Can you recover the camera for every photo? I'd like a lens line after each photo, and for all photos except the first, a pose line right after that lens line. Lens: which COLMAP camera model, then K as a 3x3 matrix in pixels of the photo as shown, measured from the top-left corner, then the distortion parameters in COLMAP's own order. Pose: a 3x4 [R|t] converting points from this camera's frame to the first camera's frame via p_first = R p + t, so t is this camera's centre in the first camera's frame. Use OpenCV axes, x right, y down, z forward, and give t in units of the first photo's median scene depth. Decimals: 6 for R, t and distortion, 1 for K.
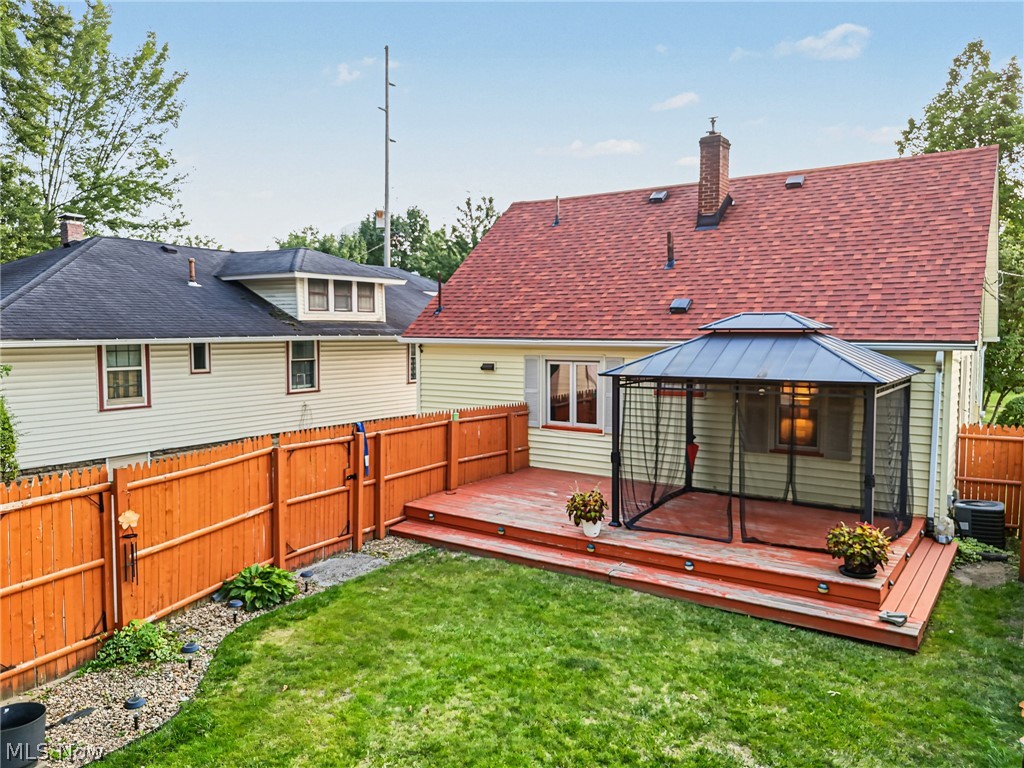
lens RADIAL K [[760.0, 0, 512.0], [0, 760.0, 384.0], [0, 0, 1]] dist [0.066170, -0.088923]
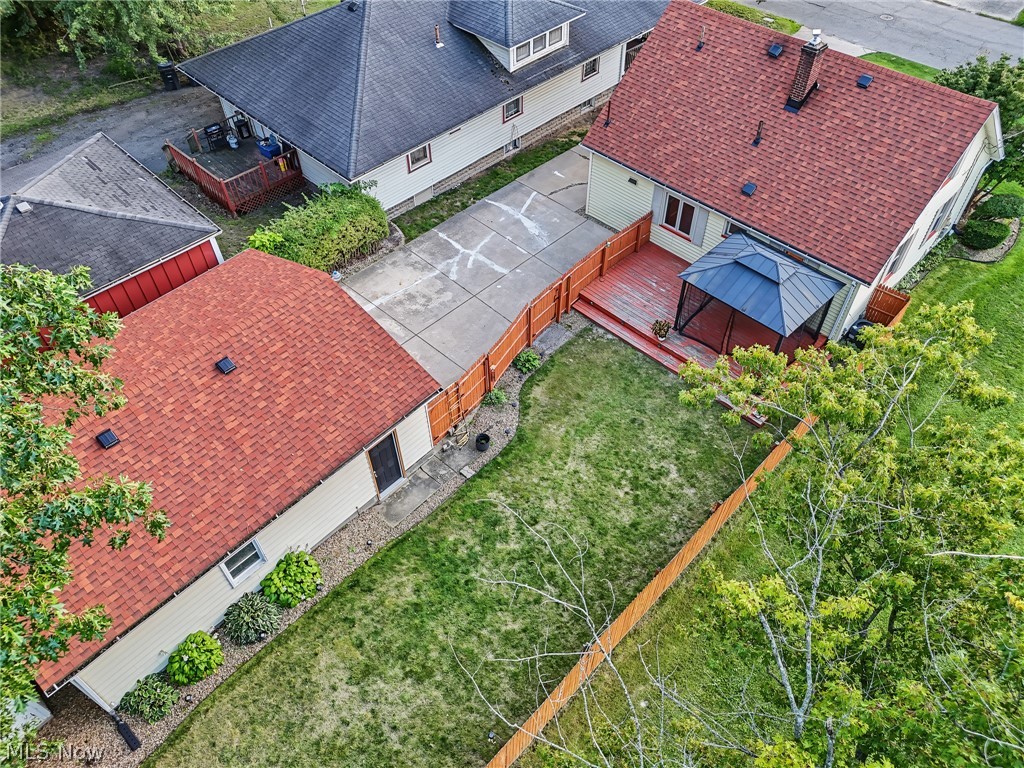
lens RADIAL K [[749.6, 0, 515.0], [0, 749.6, 386.3], [0, 0, 1]] dist [0.070702, -0.075673]
pose [[0.981759, 0.134447, -0.134437, -0.003805], [-0.001825, 0.713712, 0.700437, -1.096860], [0.190121, -0.687414, 0.700939, -0.653760]]
